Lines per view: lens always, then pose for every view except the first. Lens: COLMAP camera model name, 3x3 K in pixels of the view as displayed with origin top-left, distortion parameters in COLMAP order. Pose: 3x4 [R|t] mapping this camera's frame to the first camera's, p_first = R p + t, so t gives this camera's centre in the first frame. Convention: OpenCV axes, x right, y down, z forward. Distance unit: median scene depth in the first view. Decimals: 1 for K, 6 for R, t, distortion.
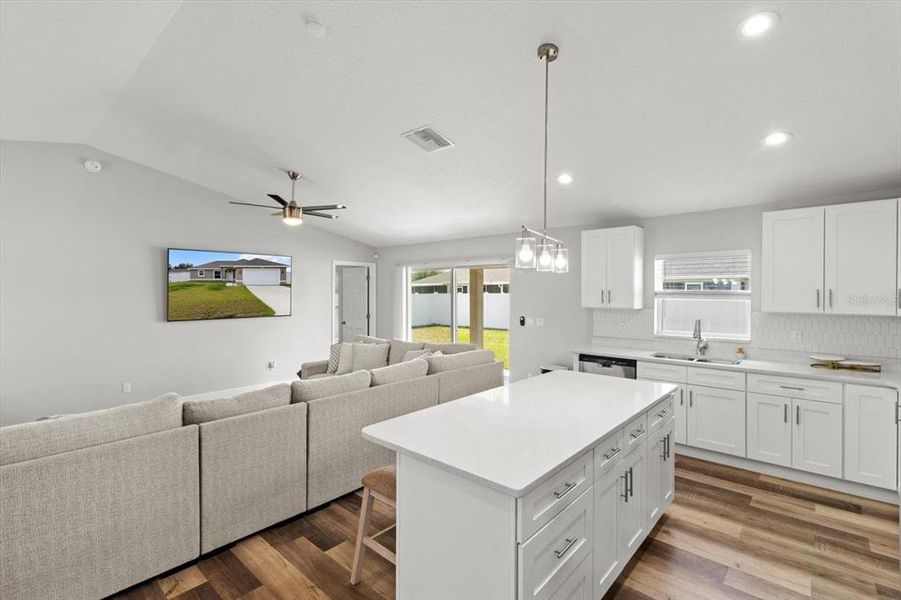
lens RADIAL K [[406.0, 0, 463.4], [0, 406.0, 294.1], [0, 0, 1]] dist [0.003803, -0.000031]
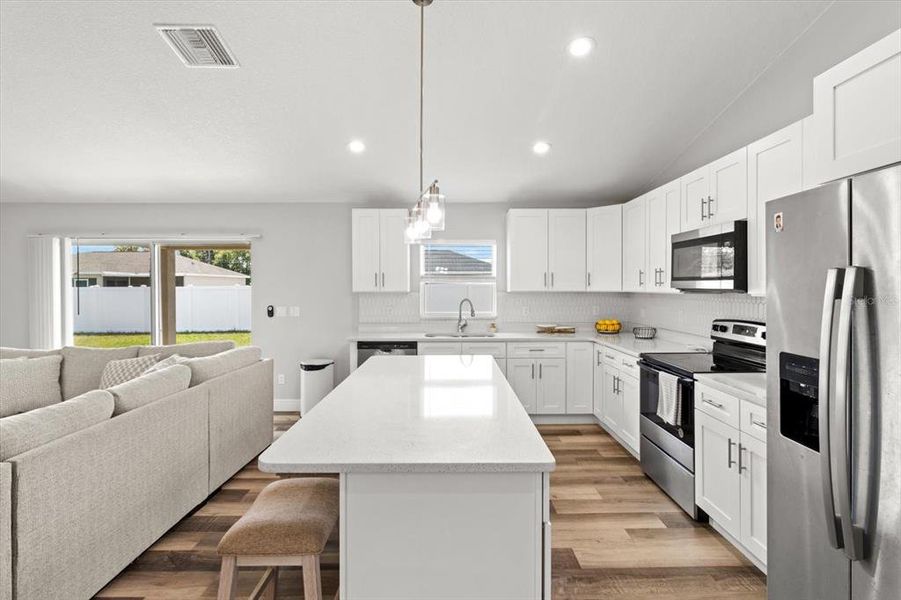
lens RADIAL K [[431.7, 0, 447.8], [0, 431.7, 289.8], [0, 0, 1]] dist [-0.000517, -0.000539]
pose [[0.756025, -0.006056, 0.654515, -0.197869], [0.006634, 0.999977, 0.001589, 0.029641], [-0.654509, 0.003140, 0.756047, 0.127634]]
